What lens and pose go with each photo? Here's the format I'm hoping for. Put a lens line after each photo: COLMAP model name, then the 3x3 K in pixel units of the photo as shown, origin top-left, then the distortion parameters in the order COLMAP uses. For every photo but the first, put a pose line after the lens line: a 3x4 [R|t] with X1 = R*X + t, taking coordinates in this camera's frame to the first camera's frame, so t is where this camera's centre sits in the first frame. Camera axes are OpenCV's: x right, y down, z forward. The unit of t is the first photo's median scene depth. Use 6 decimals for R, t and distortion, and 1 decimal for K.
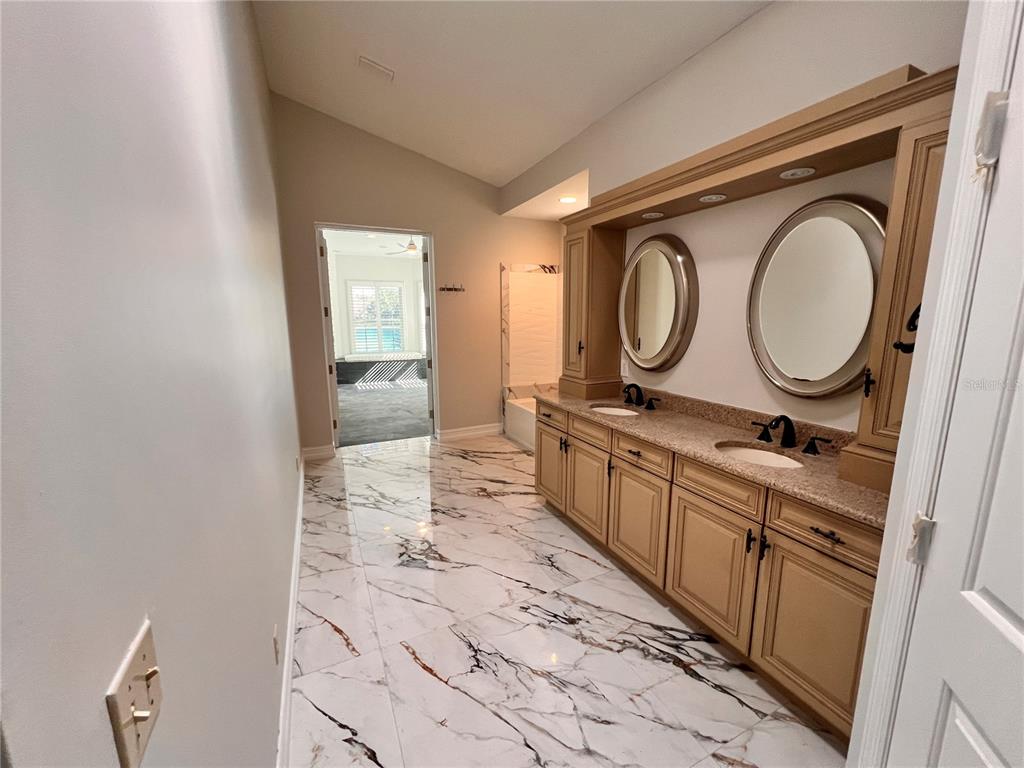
lens RADIAL K [[409.1, 0, 508.4], [0, 409.1, 385.2], [0, 0, 1]] dist [-0.001477, 0.000783]
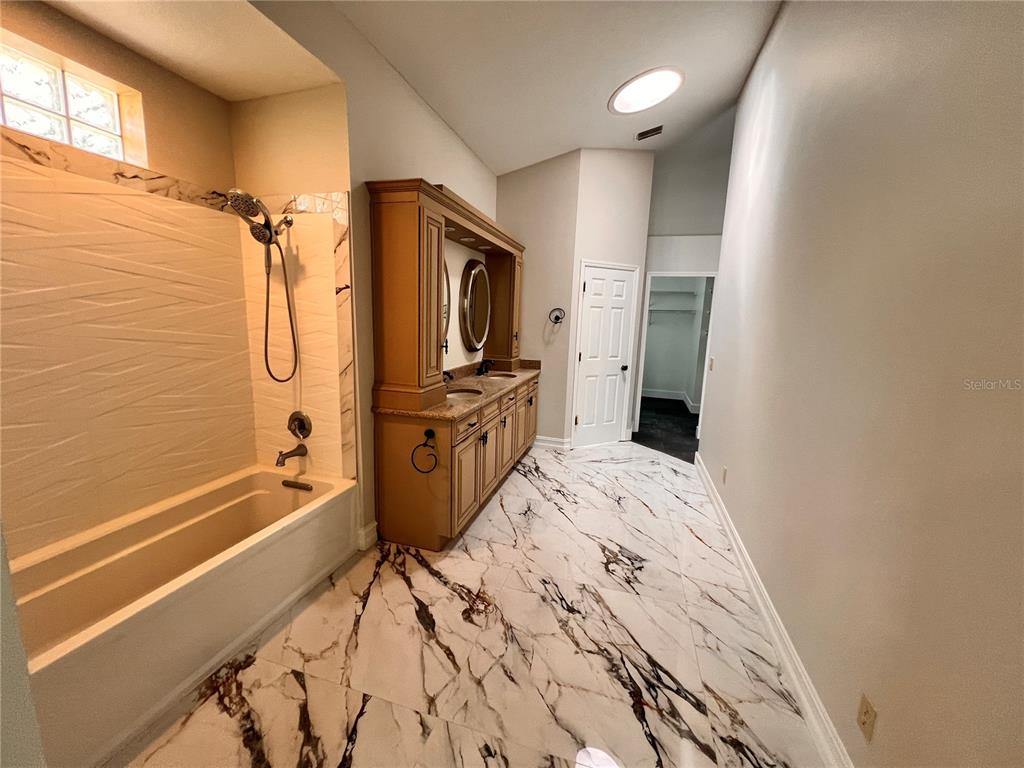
lens RADIAL K [[409.1, 0, 508.4], [0, 409.1, 385.2], [0, 0, 1]] dist [-0.001477, 0.000783]
pose [[-0.743512, -0.129618, 0.656040, -0.583772], [0.088991, 0.953131, 0.289173, -0.282223], [-0.662775, 0.273386, -0.697130, 1.695030]]
